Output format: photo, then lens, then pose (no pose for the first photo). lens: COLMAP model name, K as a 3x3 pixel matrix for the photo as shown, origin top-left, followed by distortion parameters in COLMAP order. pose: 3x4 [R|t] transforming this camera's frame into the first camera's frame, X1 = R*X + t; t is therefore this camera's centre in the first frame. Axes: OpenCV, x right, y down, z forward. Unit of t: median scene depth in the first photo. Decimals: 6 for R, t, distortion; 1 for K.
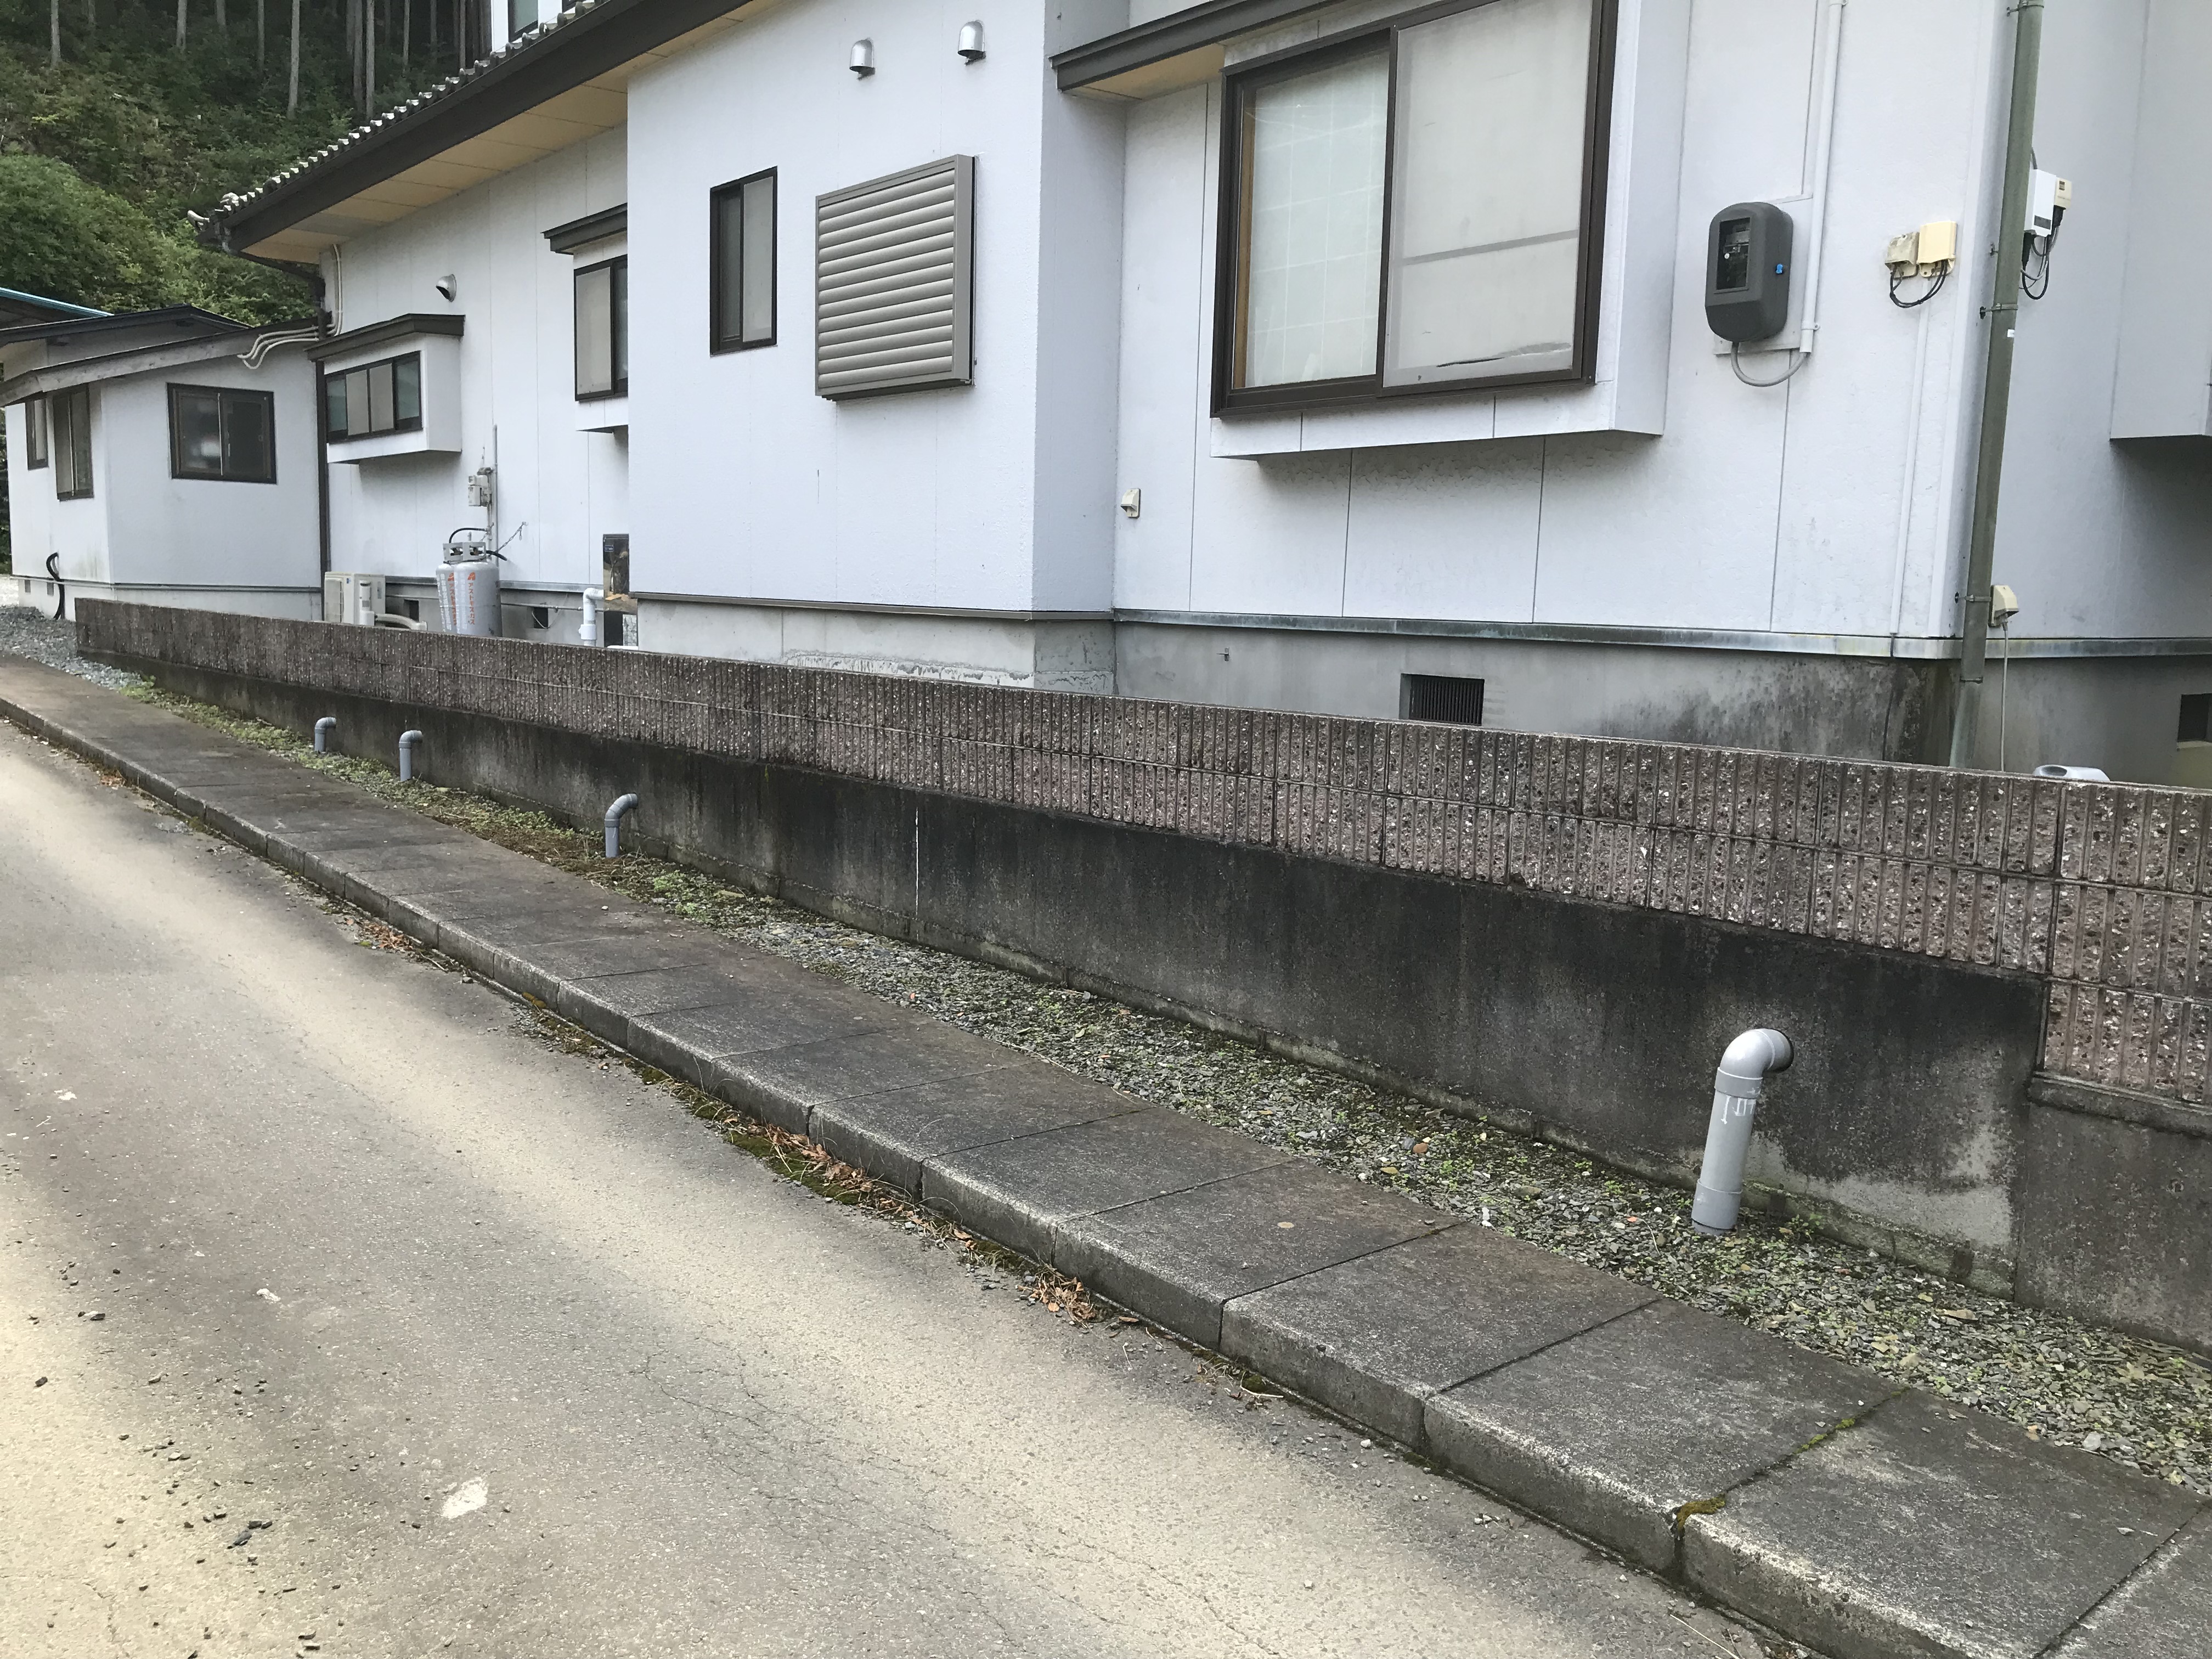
lens RADIAL K [[1824.7, 0, 1088.9], [0, 1824.7, 829.1], [0, 0, 1]] dist [0.054637, -0.081385]
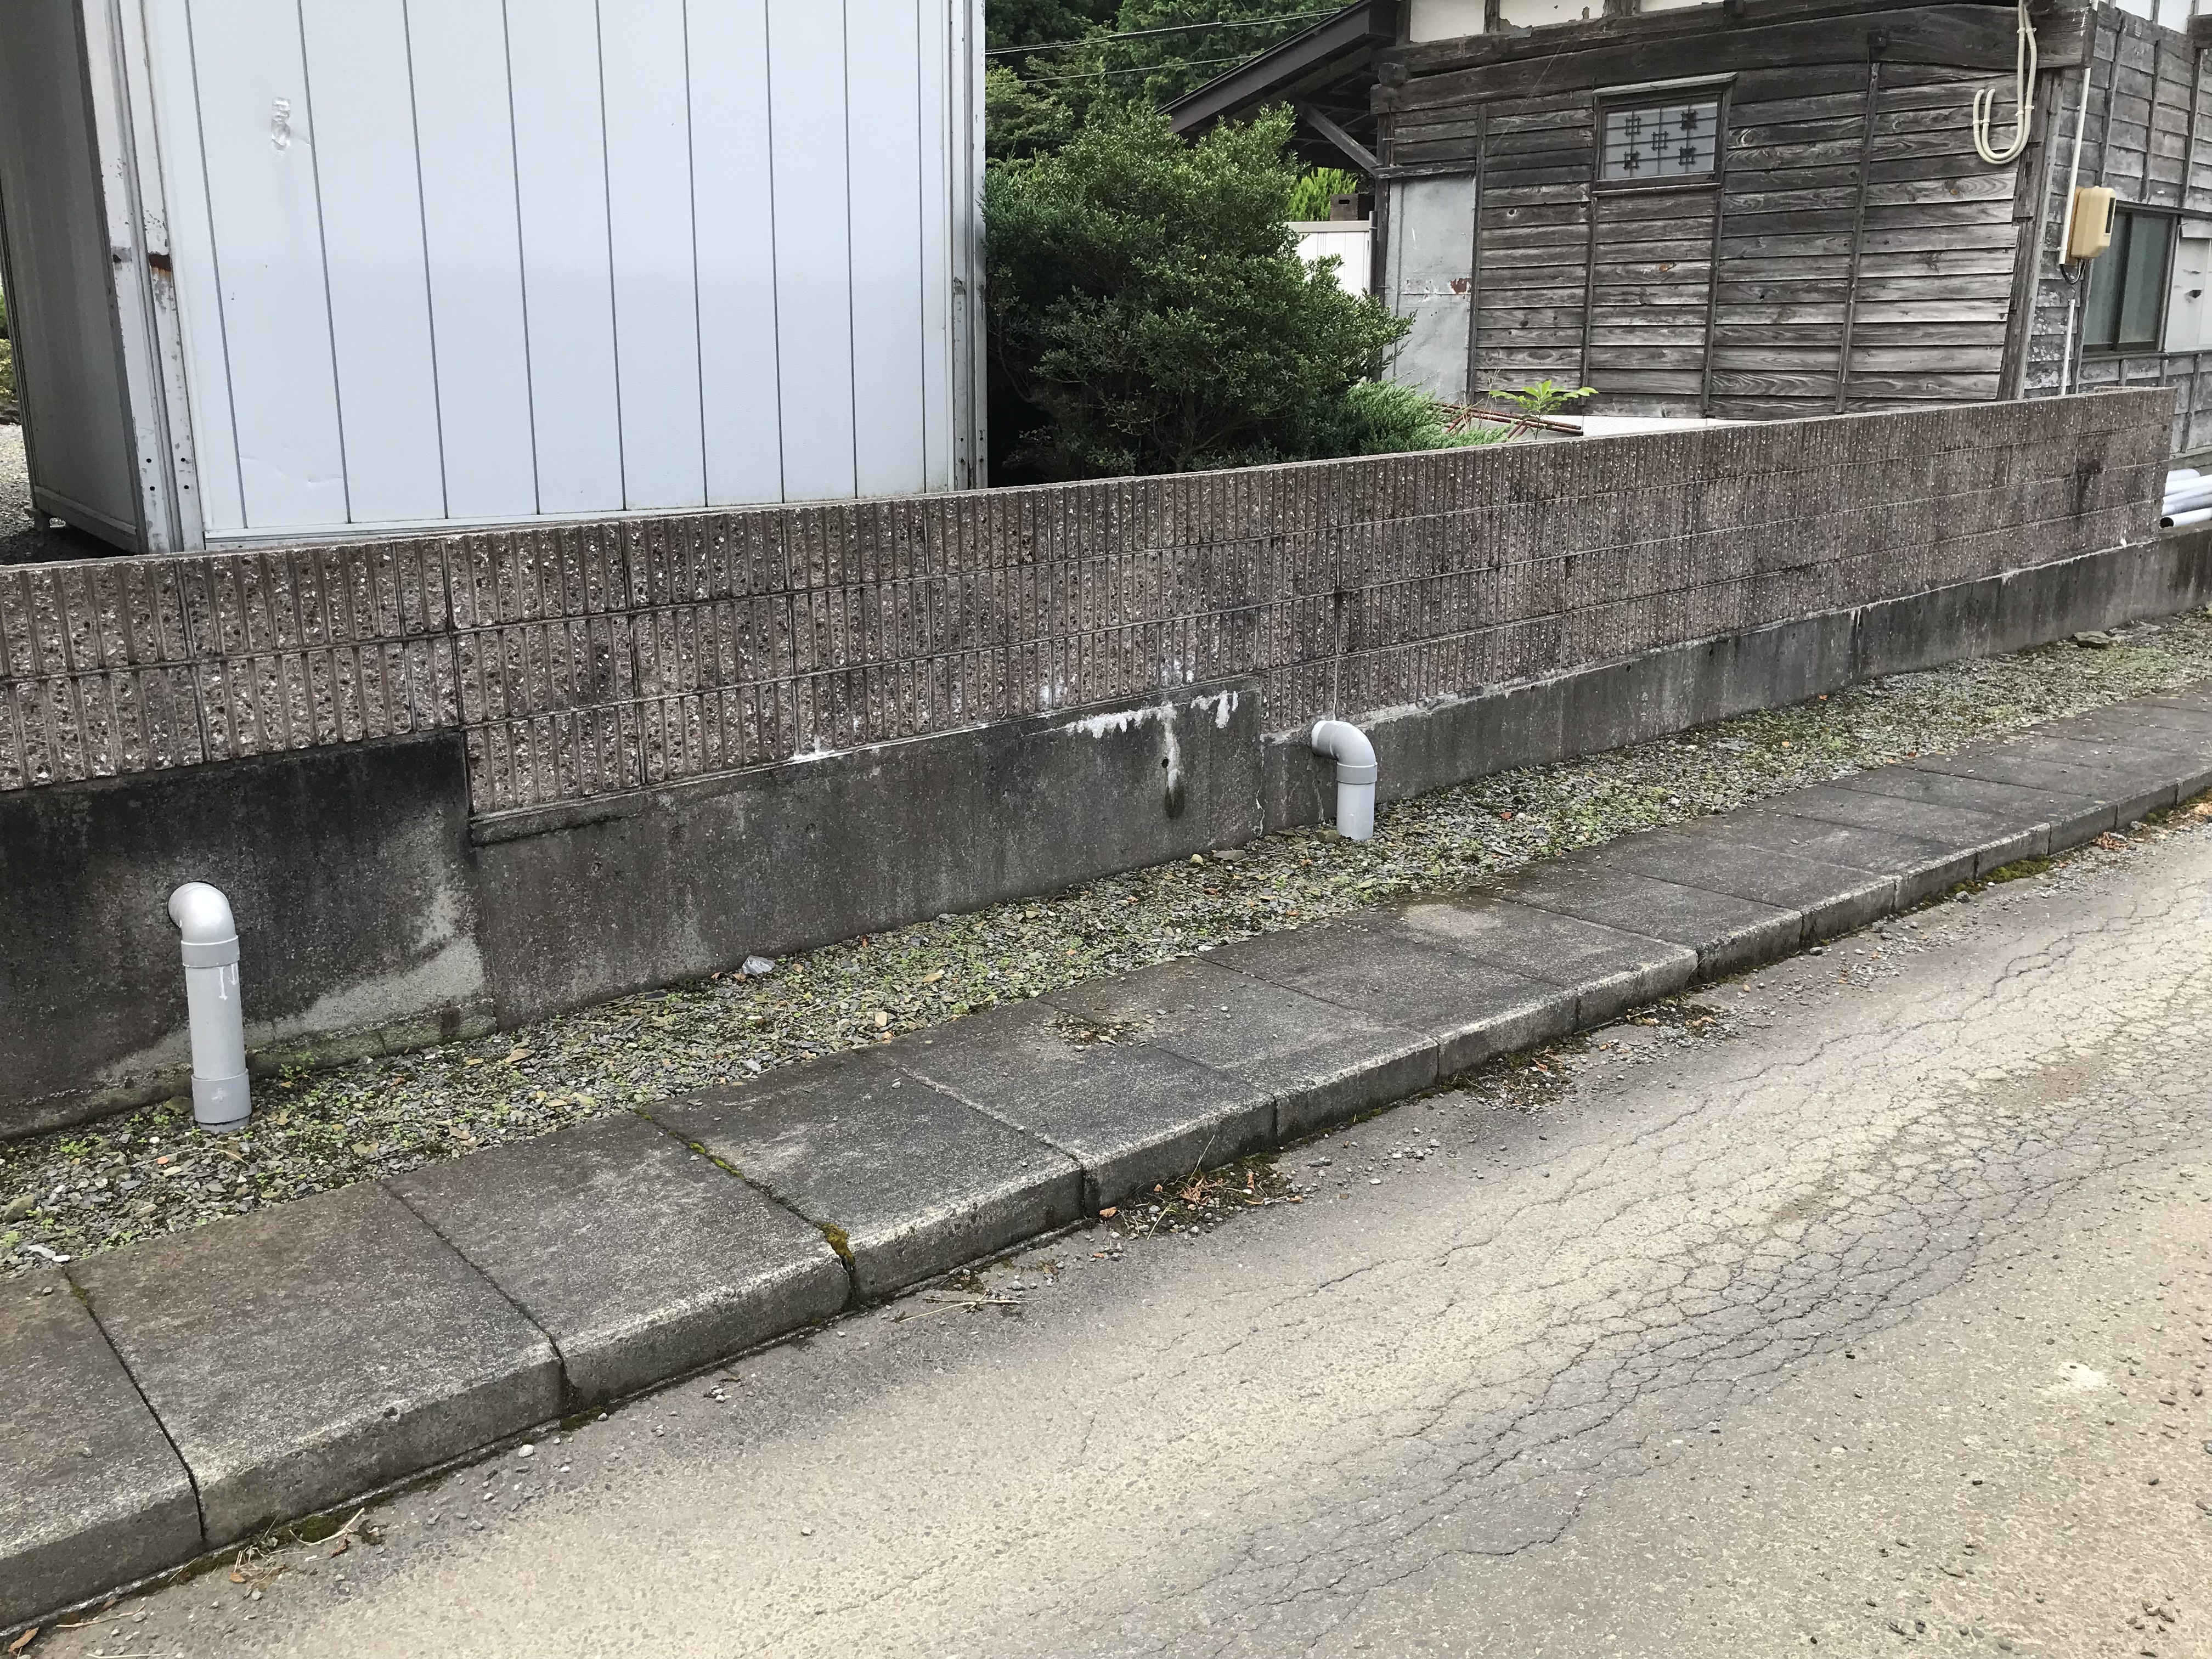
lens RADIAL K [[1824.7, 0, 1085.7], [0, 1824.7, 827.0], [0, 0, 1]] dist [0.054637, -0.081385]
pose [[0.021741, -0.284804, 0.958339, -0.446544], [0.149513, 0.948712, 0.278551, -0.094754], [-0.988521, 0.137228, 0.063208, 0.551005]]
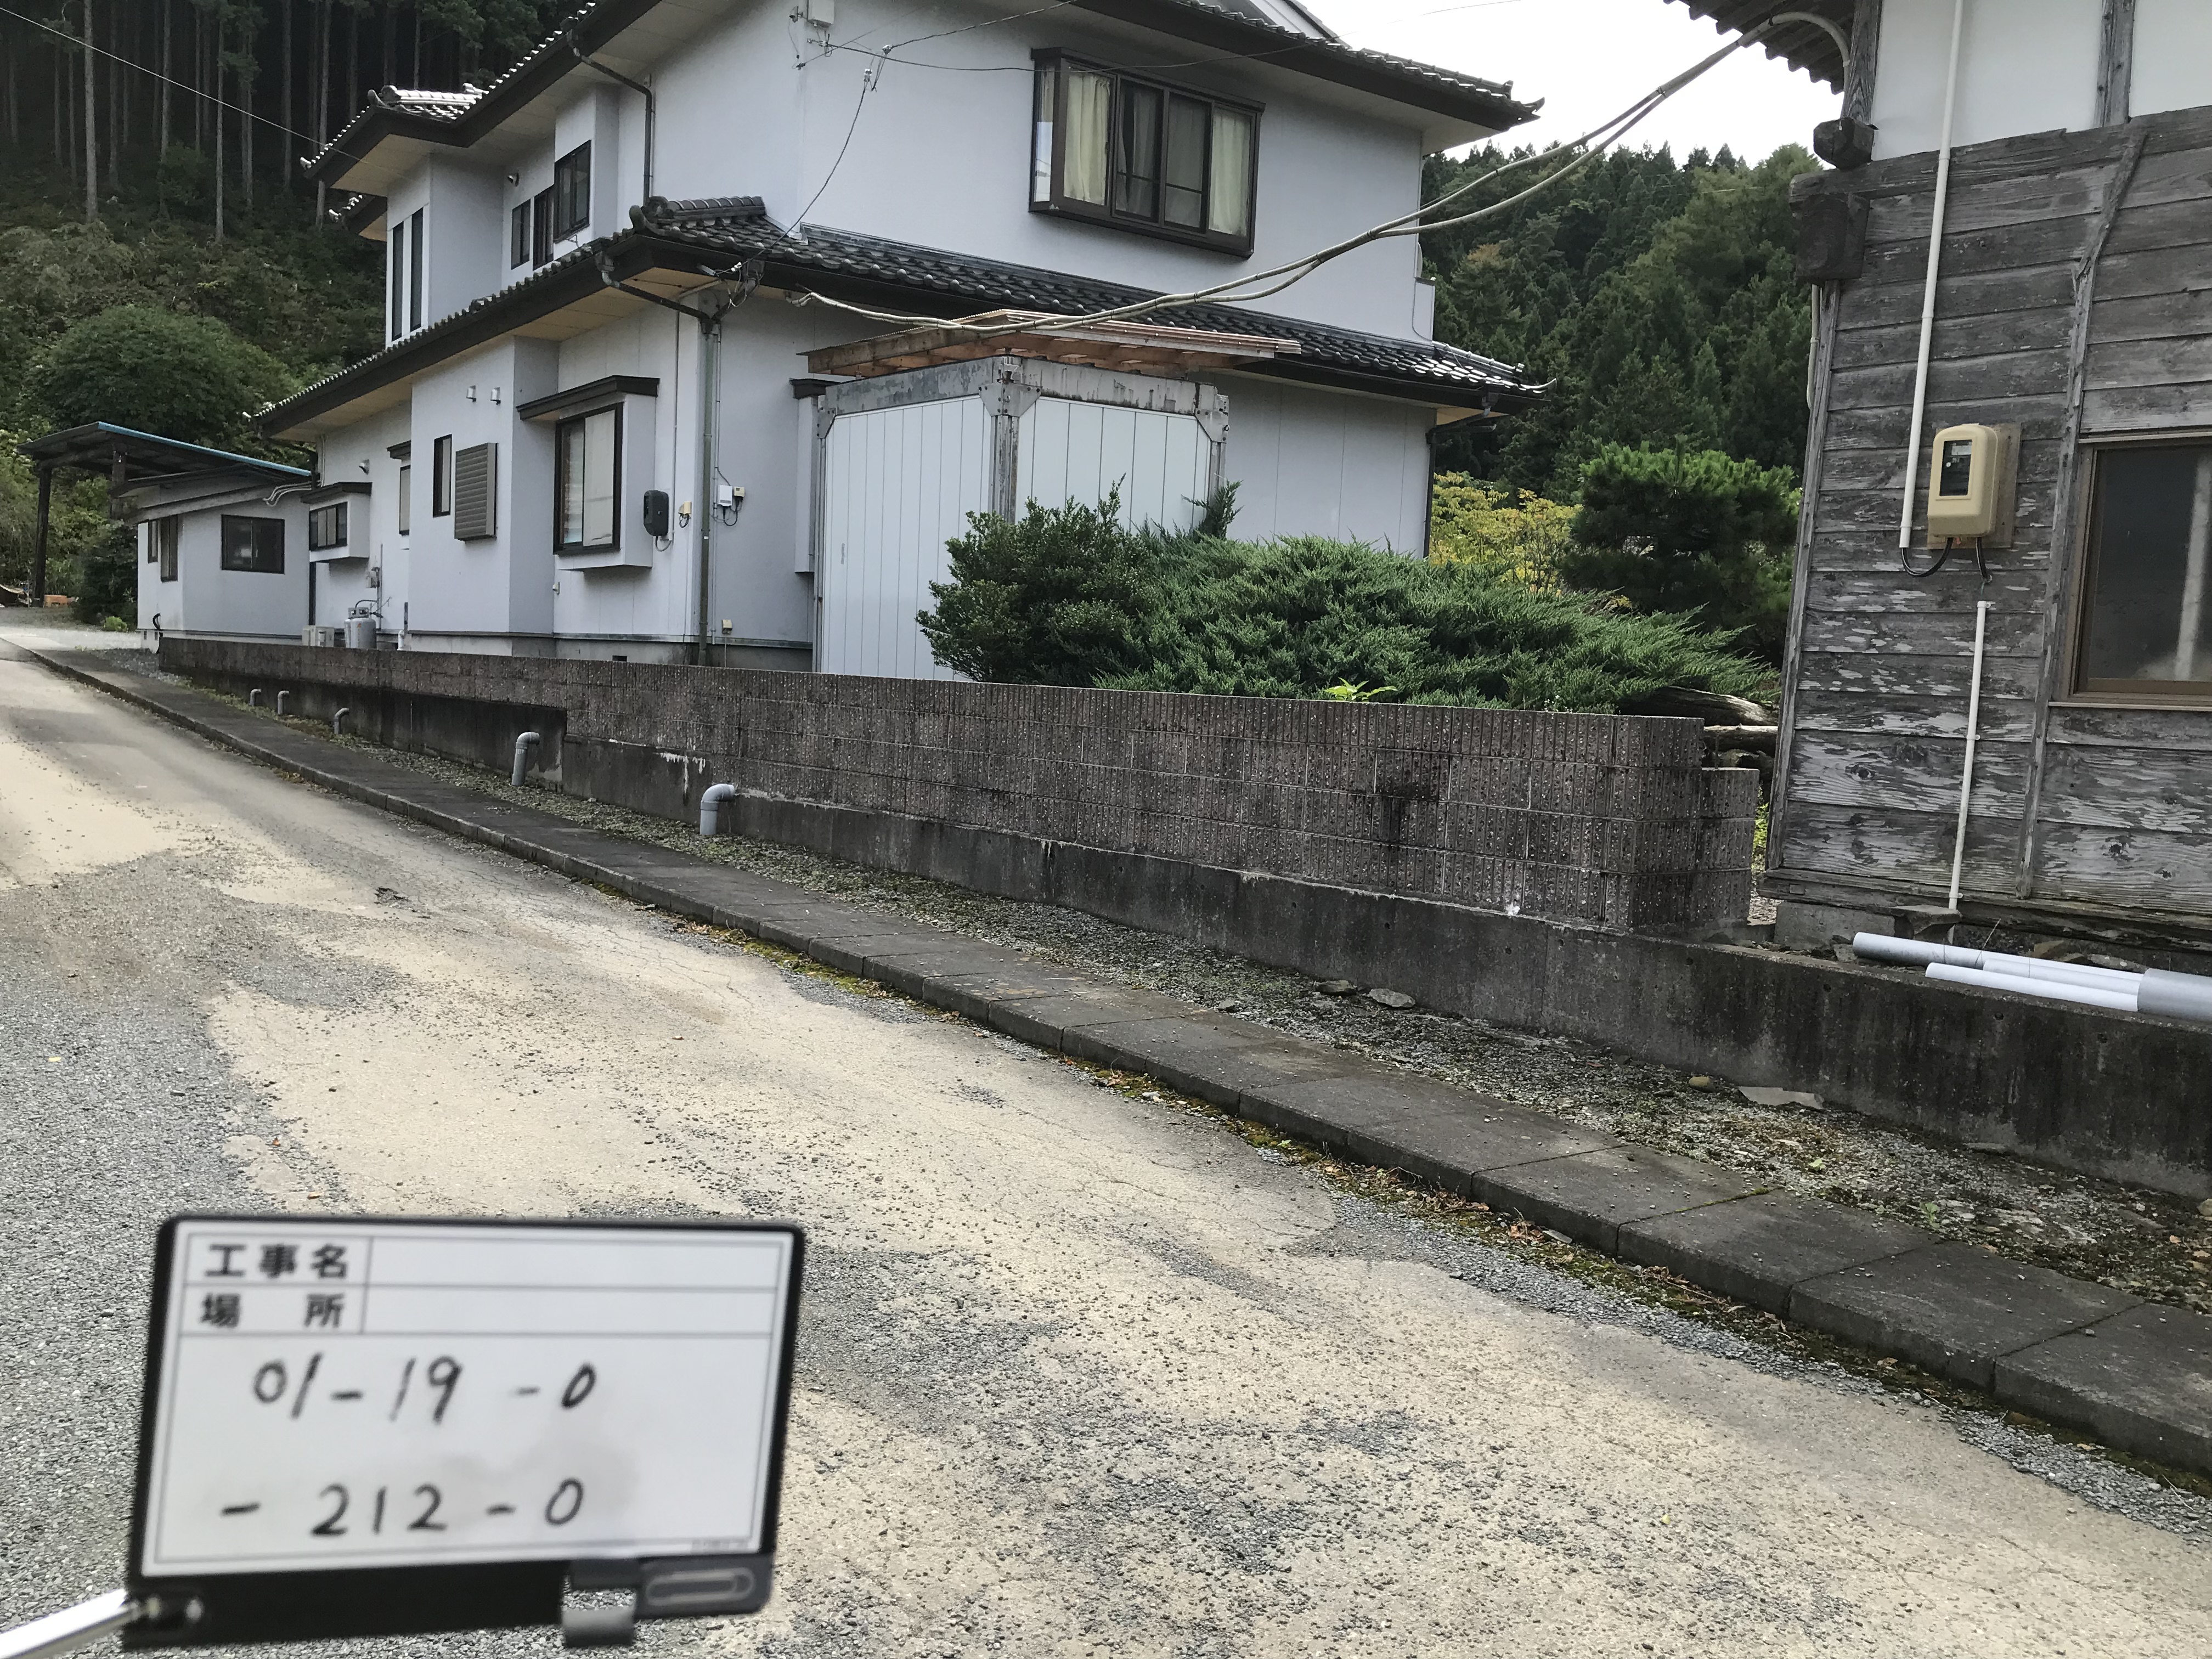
lens RADIAL K [[1824.7, 0, 1117.7], [0, 1824.7, 841.0], [0, 0, 1]] dist [0.054637, -0.081385]
pose [[0.997823, 0.023501, -0.061613, 1.802696], [-0.026293, 0.998646, -0.044897, 0.469988], [0.060475, 0.046419, 0.997090, -2.609968]]
